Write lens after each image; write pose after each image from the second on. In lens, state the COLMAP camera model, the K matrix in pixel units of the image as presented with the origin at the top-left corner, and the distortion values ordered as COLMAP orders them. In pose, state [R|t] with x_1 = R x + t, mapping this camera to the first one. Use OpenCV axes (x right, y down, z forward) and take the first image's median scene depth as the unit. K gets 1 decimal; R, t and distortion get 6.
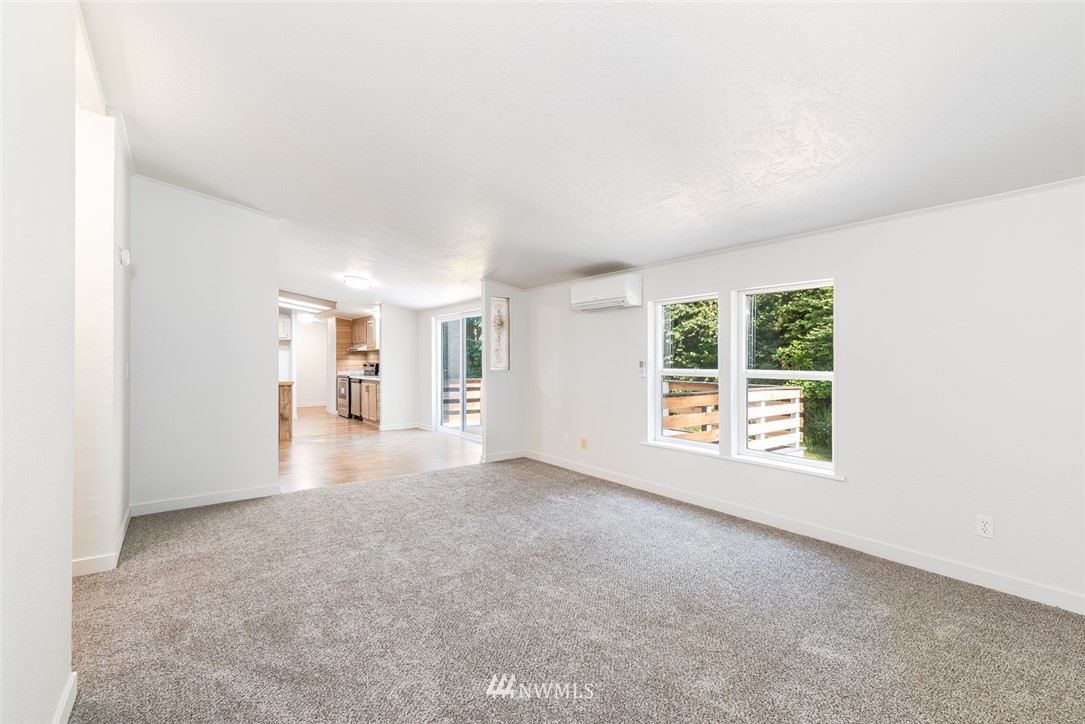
lens RADIAL K [[469.2, 0, 545.0], [0, 469.2, 360.6], [0, 0, 1]] dist [0.001459, 0.000023]
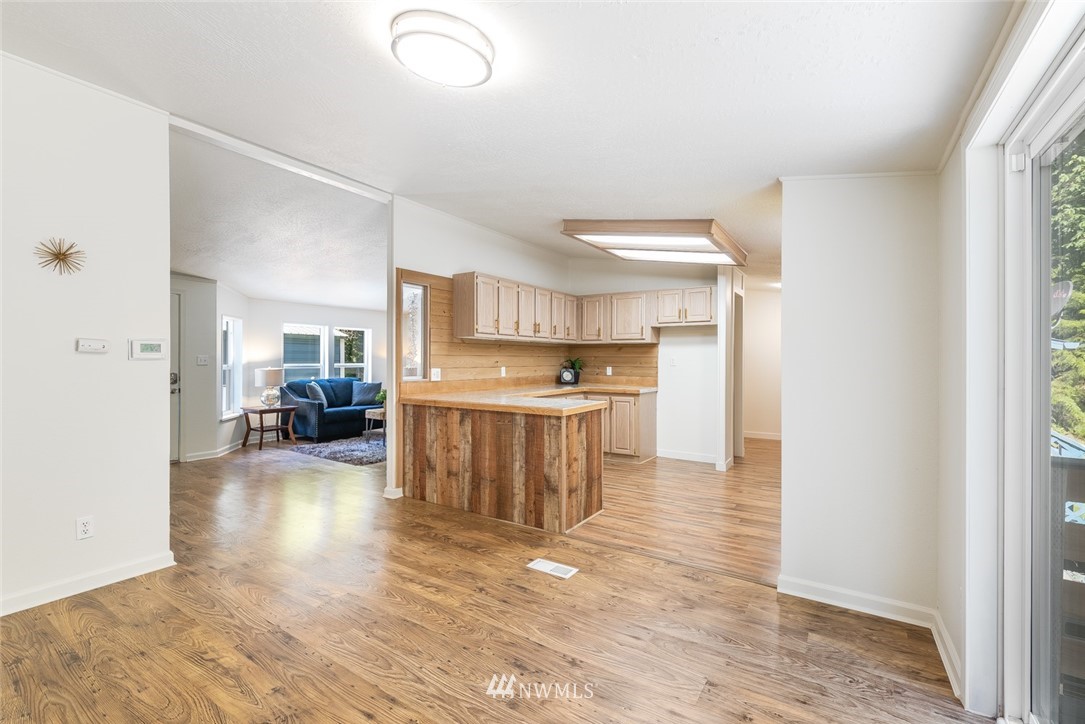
lens RADIAL K [[469.2, 0, 545.0], [0, 469.2, 360.6], [0, 0, 1]] dist [0.001459, 0.000023]
pose [[0.326359, -0.002032, -0.945244, -0.085715], [-0.002879, 0.999991, -0.003144, -0.000164], [0.945241, 0.003748, 0.326351, 0.601025]]
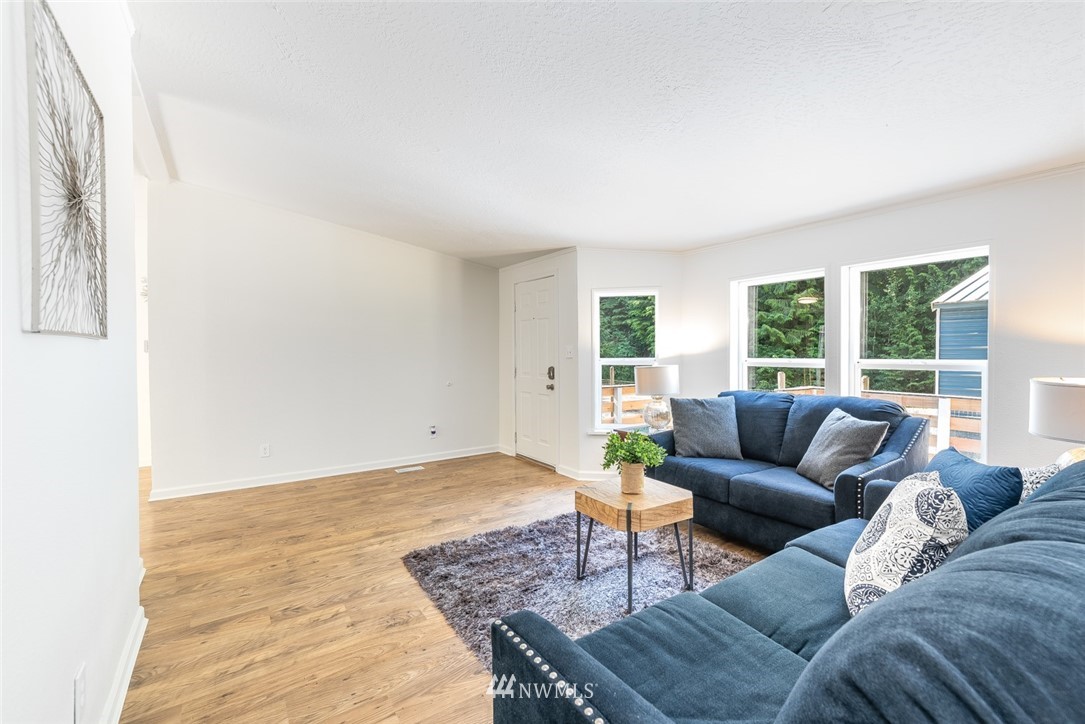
lens RADIAL K [[486.0, 0, 547.9], [0, 486.0, 356.1], [0, 0, 1]] dist [0.009142, 0.000138]
pose [[-0.997273, -0.002752, 0.073743, -0.733493], [-0.002064, 0.999954, 0.009410, -0.002419], [-0.073766, 0.009232, -0.997233, 0.825998]]
